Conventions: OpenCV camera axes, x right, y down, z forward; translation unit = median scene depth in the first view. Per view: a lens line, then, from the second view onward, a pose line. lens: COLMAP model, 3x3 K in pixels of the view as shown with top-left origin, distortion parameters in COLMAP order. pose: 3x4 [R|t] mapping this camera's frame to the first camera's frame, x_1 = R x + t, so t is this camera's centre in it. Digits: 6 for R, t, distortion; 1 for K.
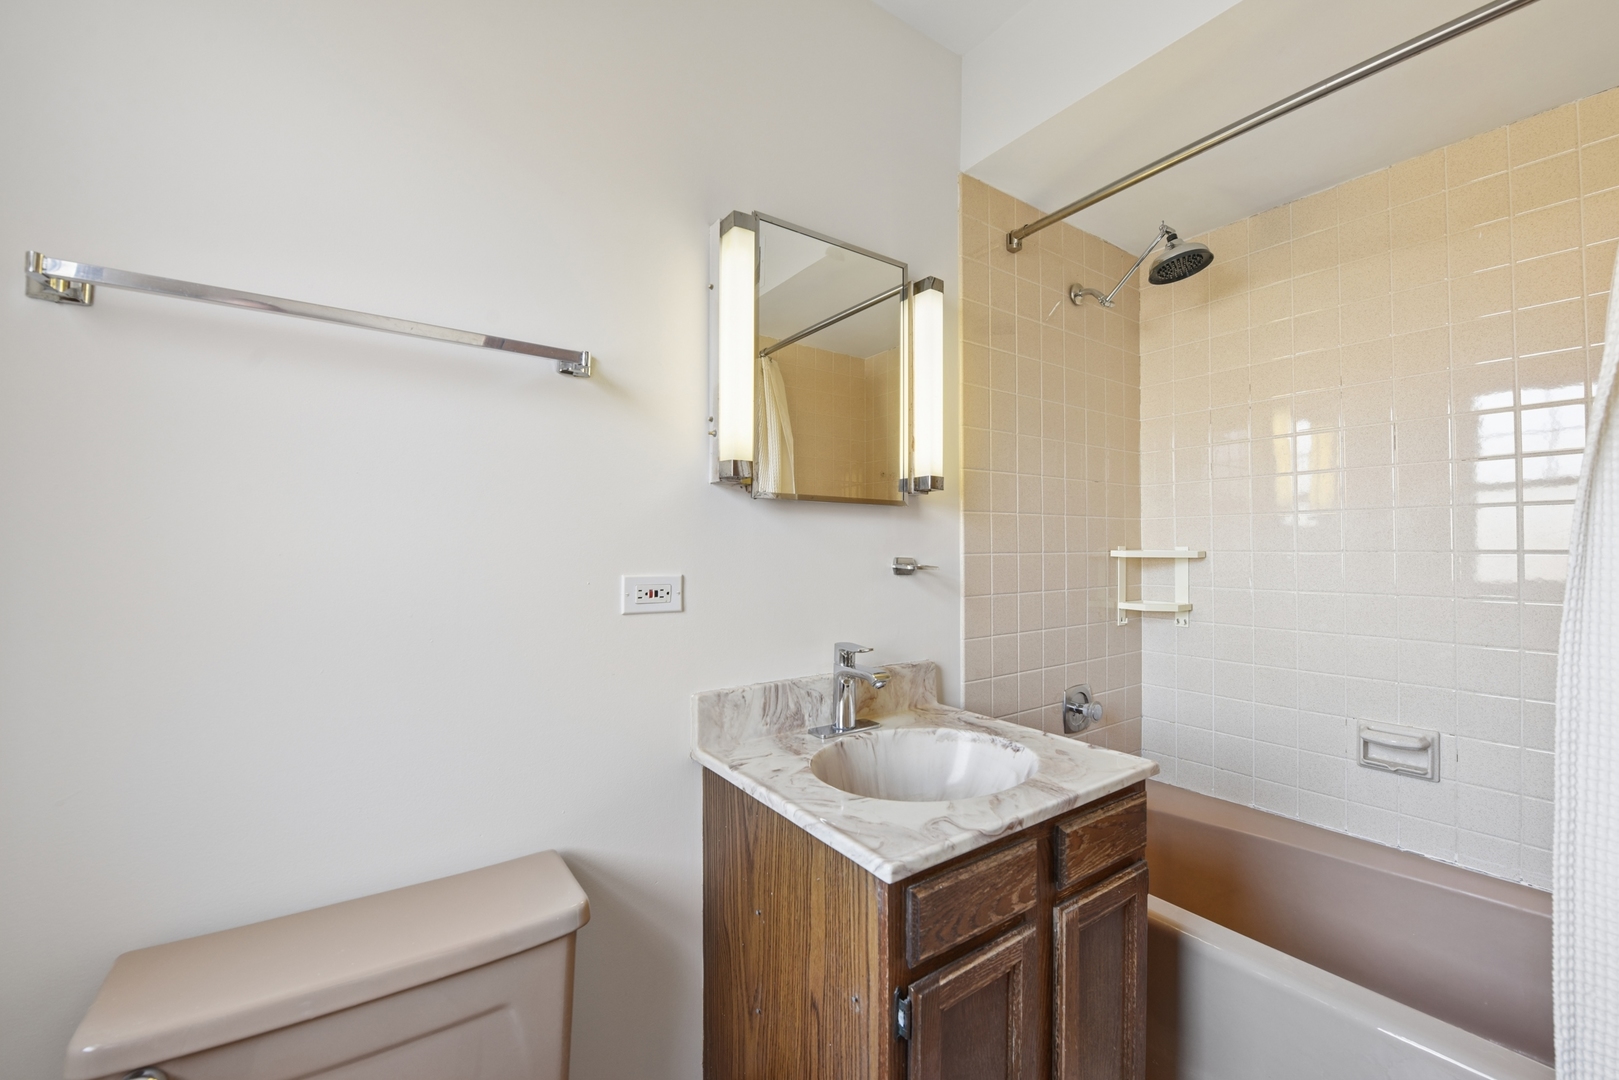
lens RADIAL K [[651.2, 0, 812.8], [0, 651.2, 541.1], [0, 0, 1]] dist [-0.011164, -0.000219]
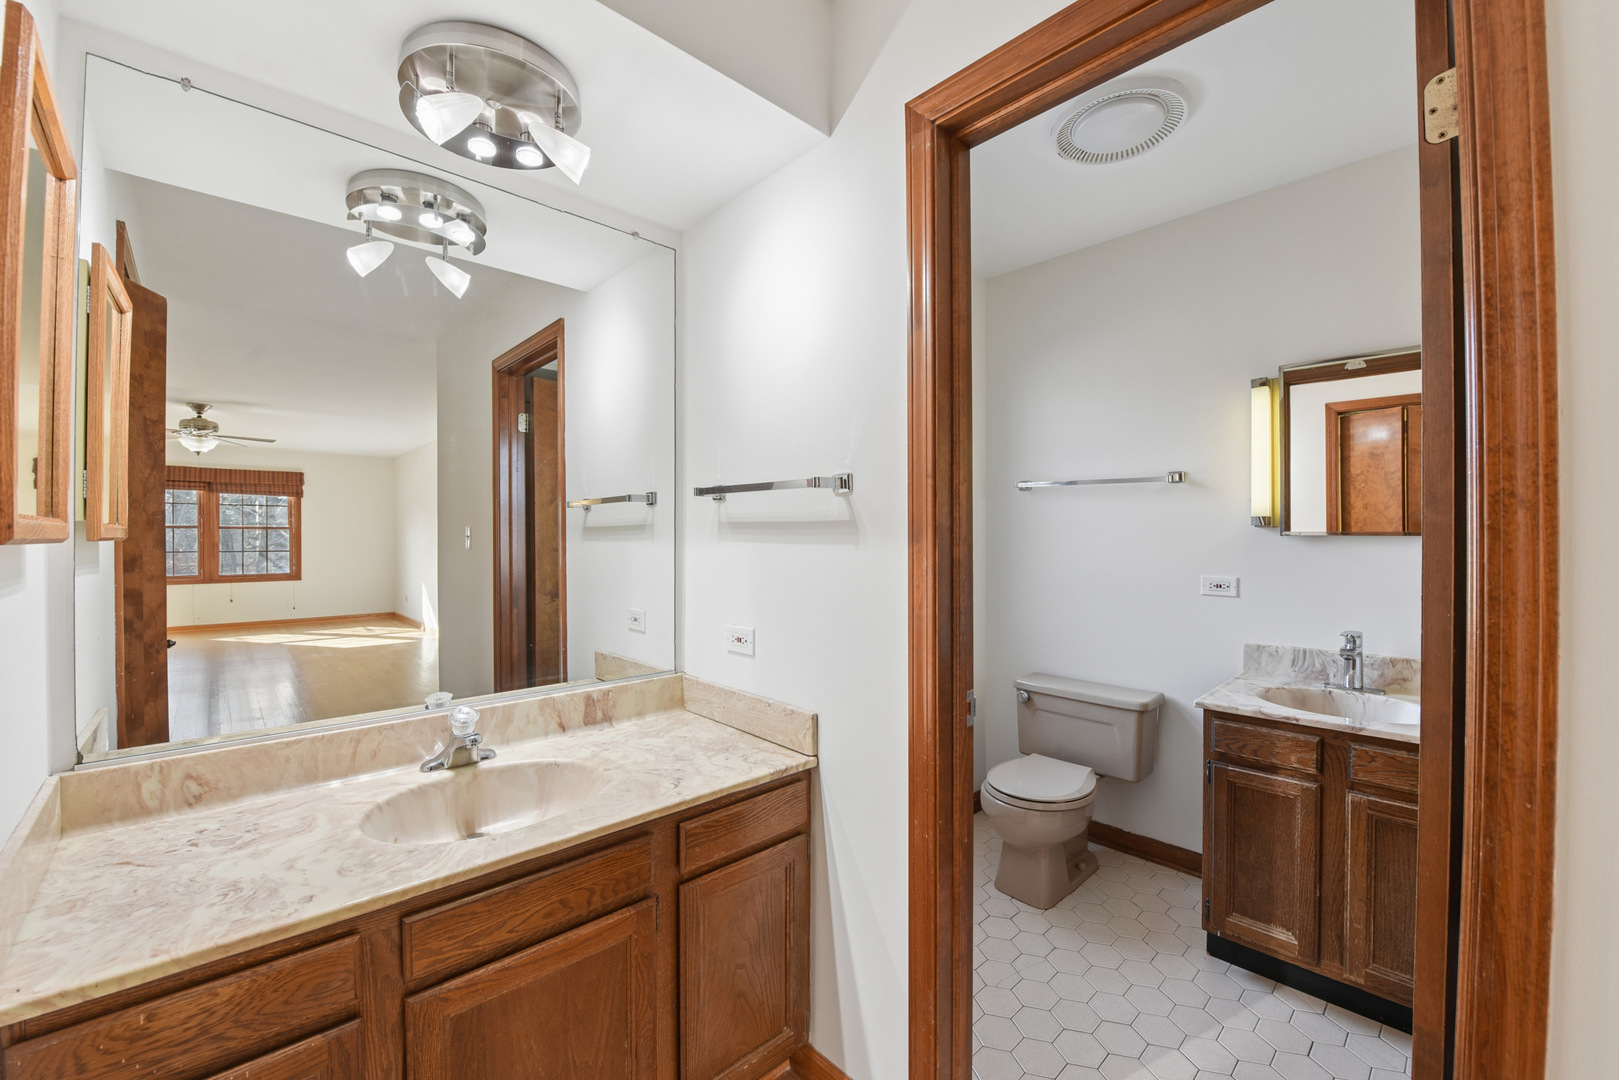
lens RADIAL K [[650.6, 0, 810.6], [0, 650.6, 536.1], [0, 0, 1]] dist [0.000648, 0.000017]
pose [[0.130813, -0.002510, -0.991404, 1.499670], [0.004138, 0.999989, -0.001986, -0.069252], [0.991398, -0.003843, 0.130822, -0.467019]]
